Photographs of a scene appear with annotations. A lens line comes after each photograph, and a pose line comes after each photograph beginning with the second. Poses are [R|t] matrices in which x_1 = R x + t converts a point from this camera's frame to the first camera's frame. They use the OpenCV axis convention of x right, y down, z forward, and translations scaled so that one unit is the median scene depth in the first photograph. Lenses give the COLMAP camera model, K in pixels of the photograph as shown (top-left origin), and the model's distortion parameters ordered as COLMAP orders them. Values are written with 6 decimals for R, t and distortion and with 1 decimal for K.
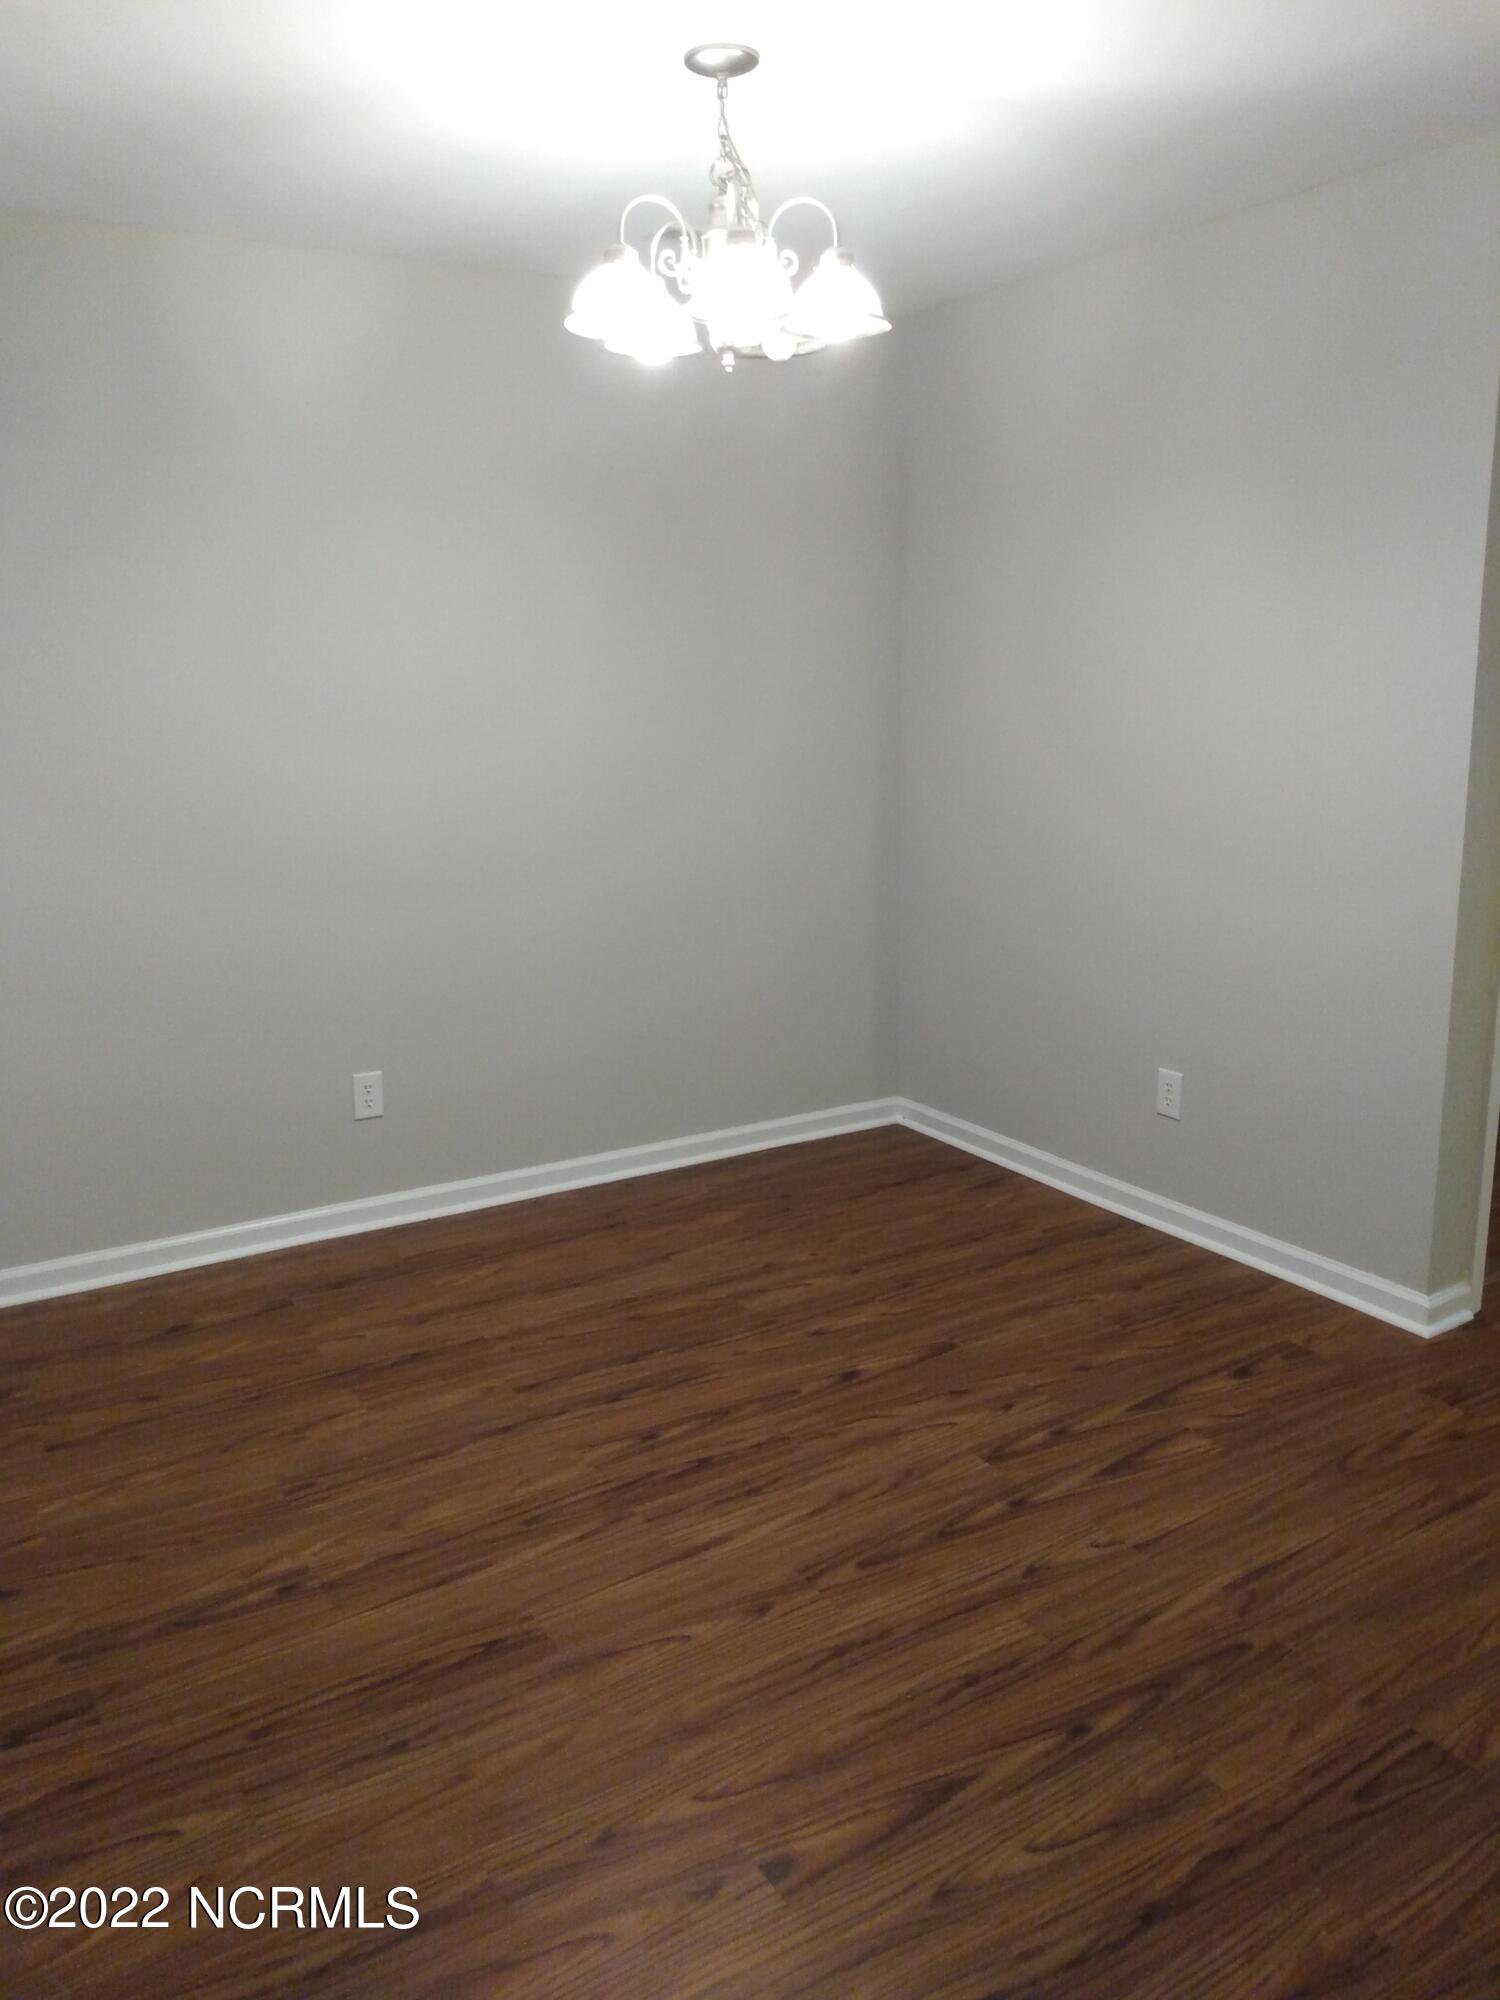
lens RADIAL K [[1581.7, 0, 757.2], [0, 1581.7, 976.4], [0, 0, 1]] dist [0.041928, -0.070797]
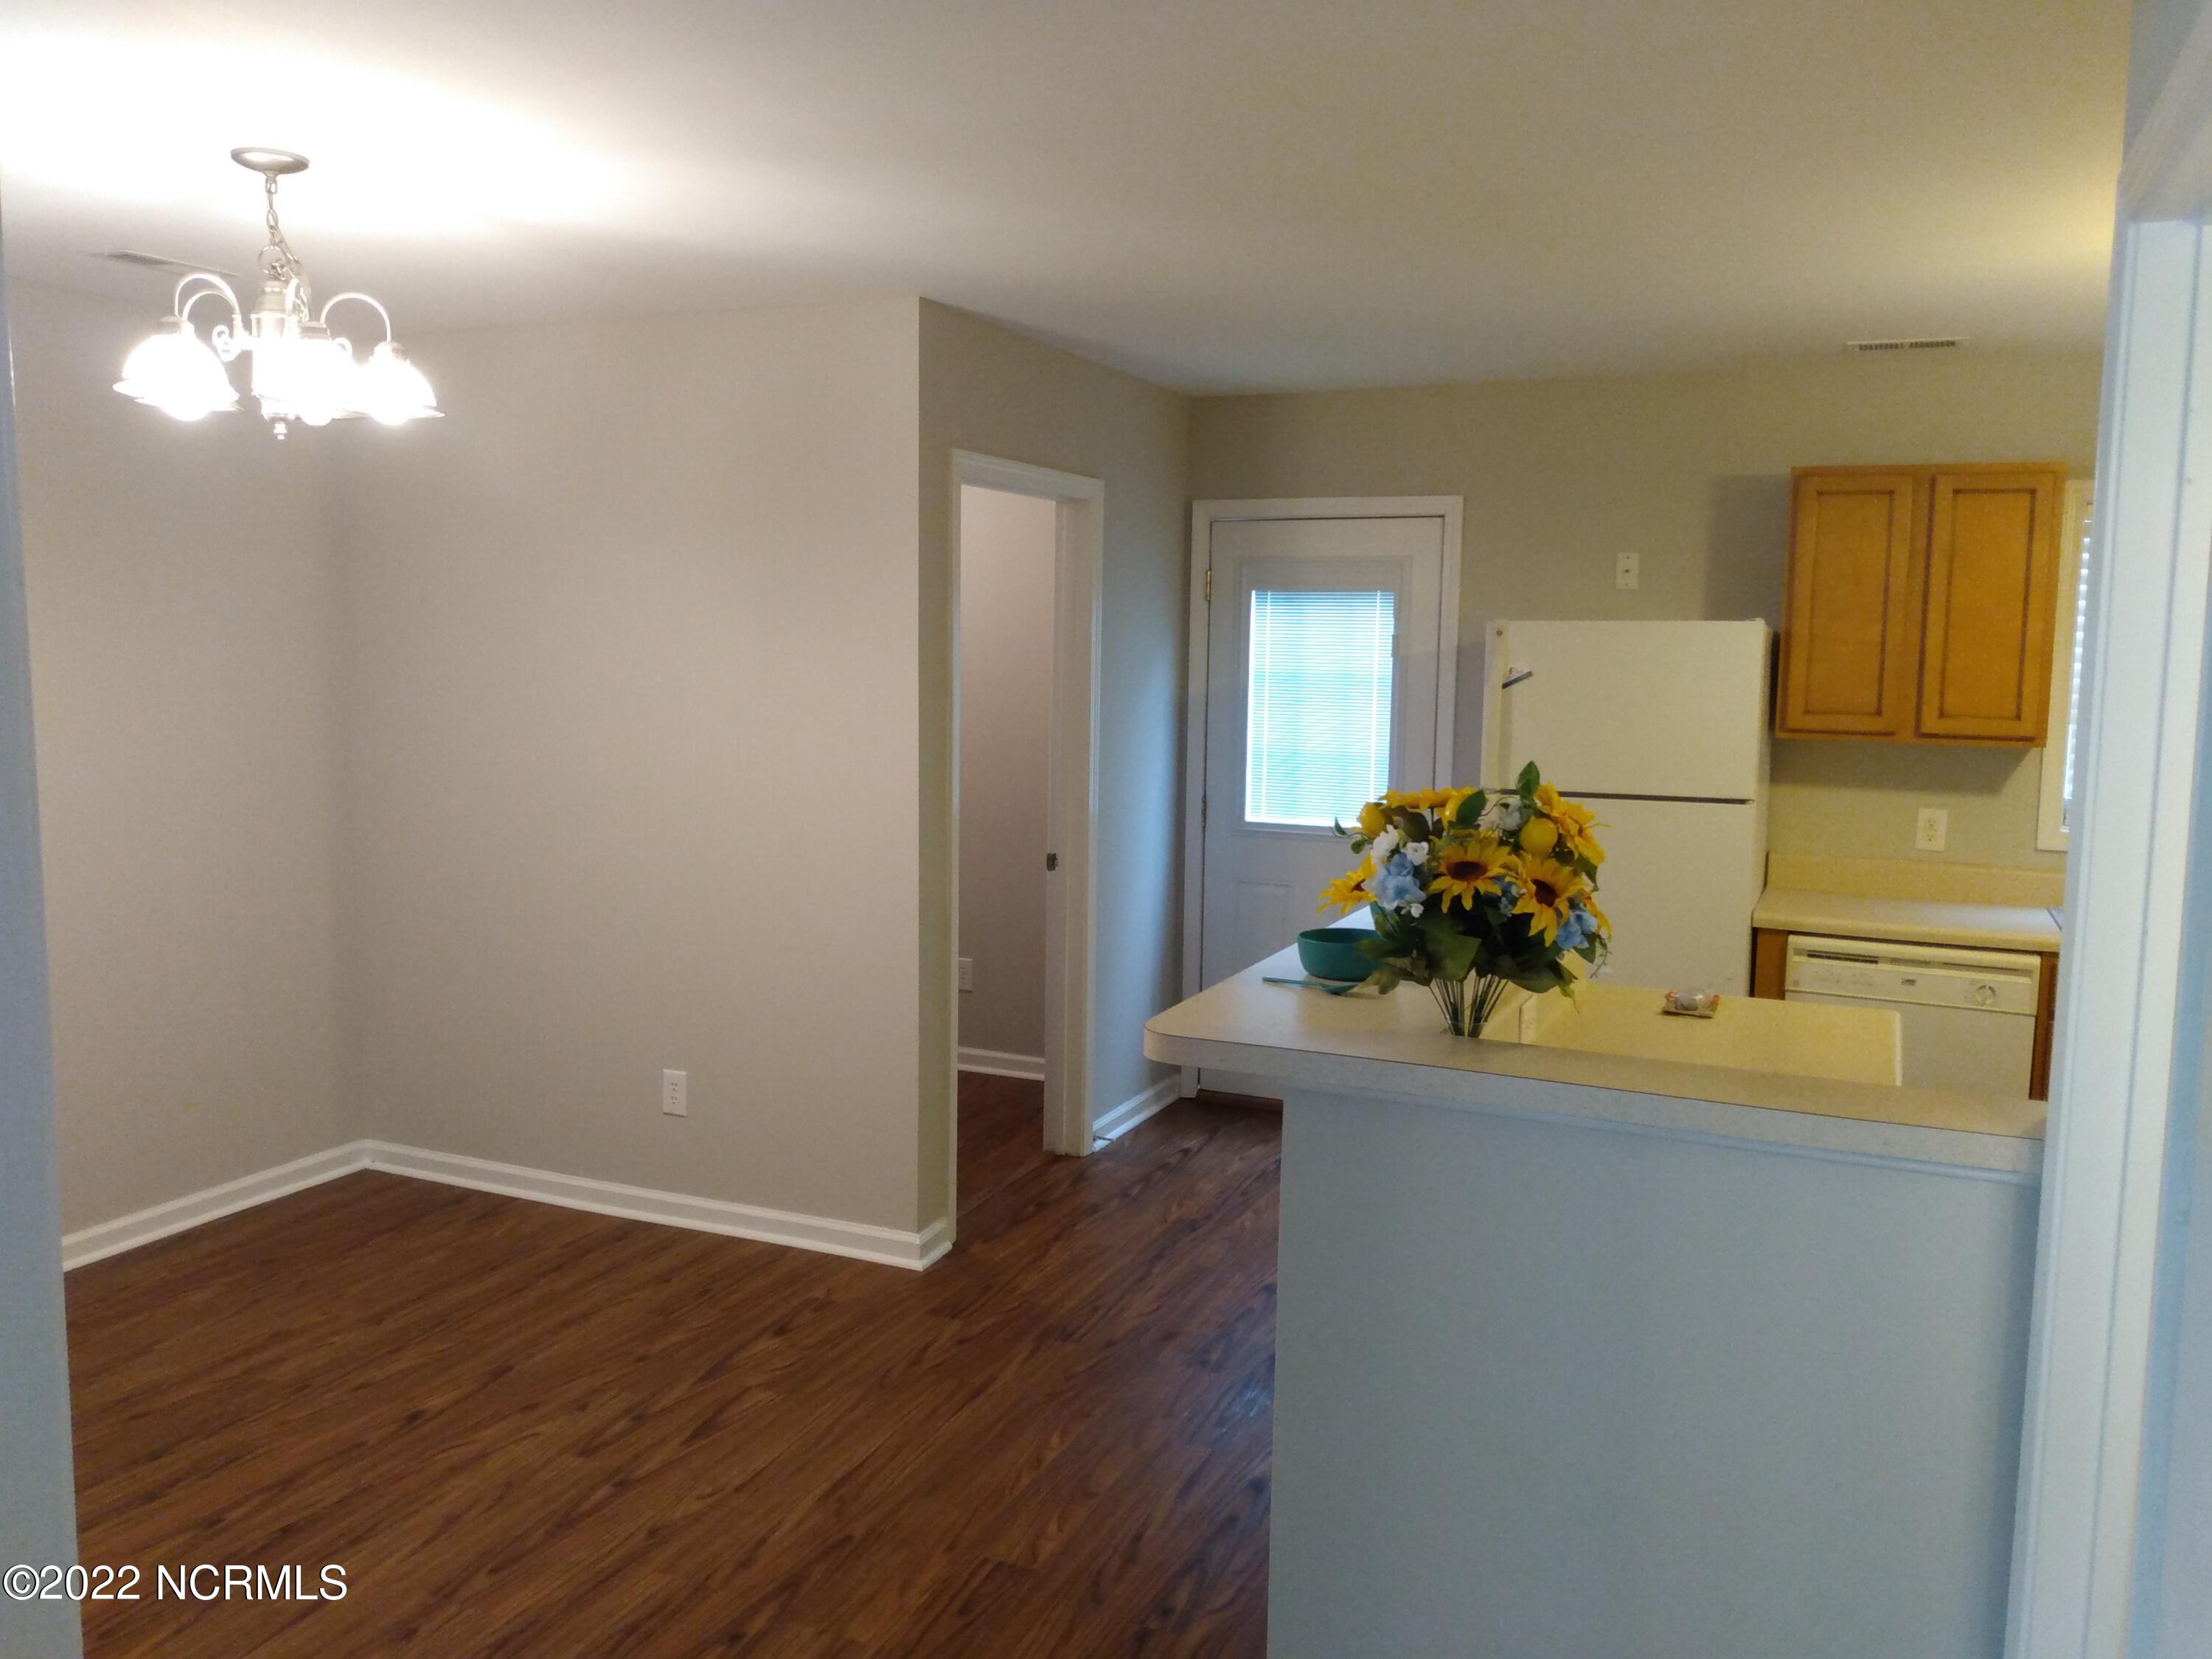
lens RADIAL K [[1749.3, 0, 1113.4], [0, 1749.3, 818.9], [0, 0, 1]] dist [0.041928, -0.070797]
pose [[0.827296, -0.042622, 0.560147, -0.194854], [0.095075, 0.993356, -0.064835, -0.005253], [-0.553662, 0.106894, 0.825852, -0.200609]]
